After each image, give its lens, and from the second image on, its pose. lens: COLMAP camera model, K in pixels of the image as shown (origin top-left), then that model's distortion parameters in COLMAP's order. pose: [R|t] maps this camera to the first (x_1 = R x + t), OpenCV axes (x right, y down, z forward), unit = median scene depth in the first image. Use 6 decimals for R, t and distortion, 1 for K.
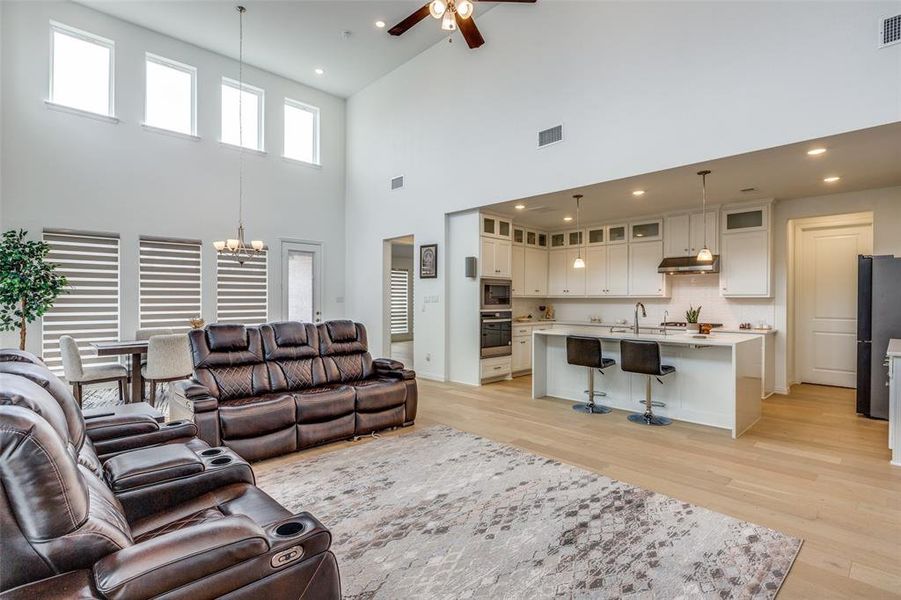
lens RADIAL K [[433.1, 0, 480.3], [0, 433.1, 298.9], [0, 0, 1]] dist [-0.000547, 0.000941]
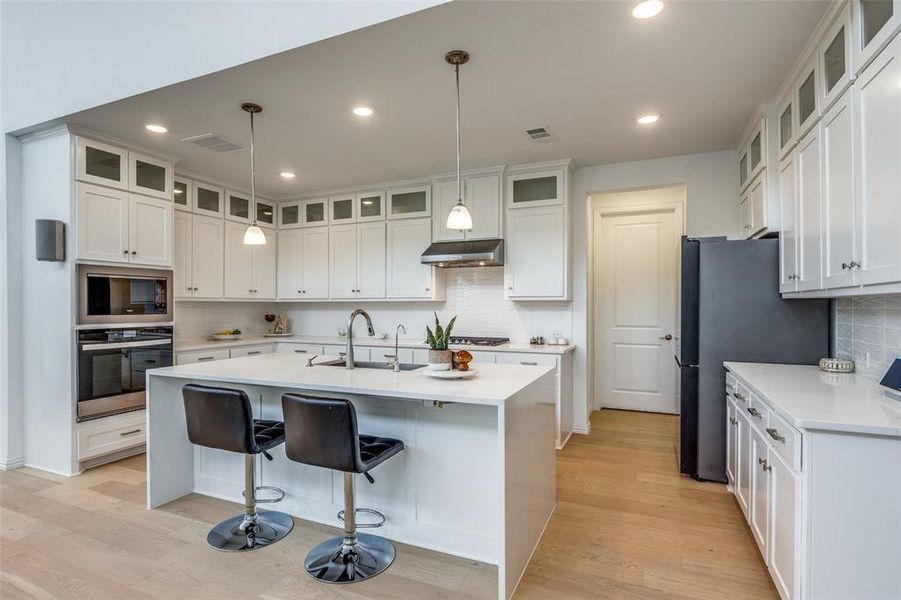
lens RADIAL K [[406.1, 0, 454.9], [0, 406.1, 303.0], [0, 0, 1]] dist [-0.001787, -0.000496]
pose [[0.947885, -0.003508, 0.318593, 0.269716], [0.004346, 0.999989, -0.001922, 0.001432], [-0.318582, 0.003207, 0.947890, 0.408012]]
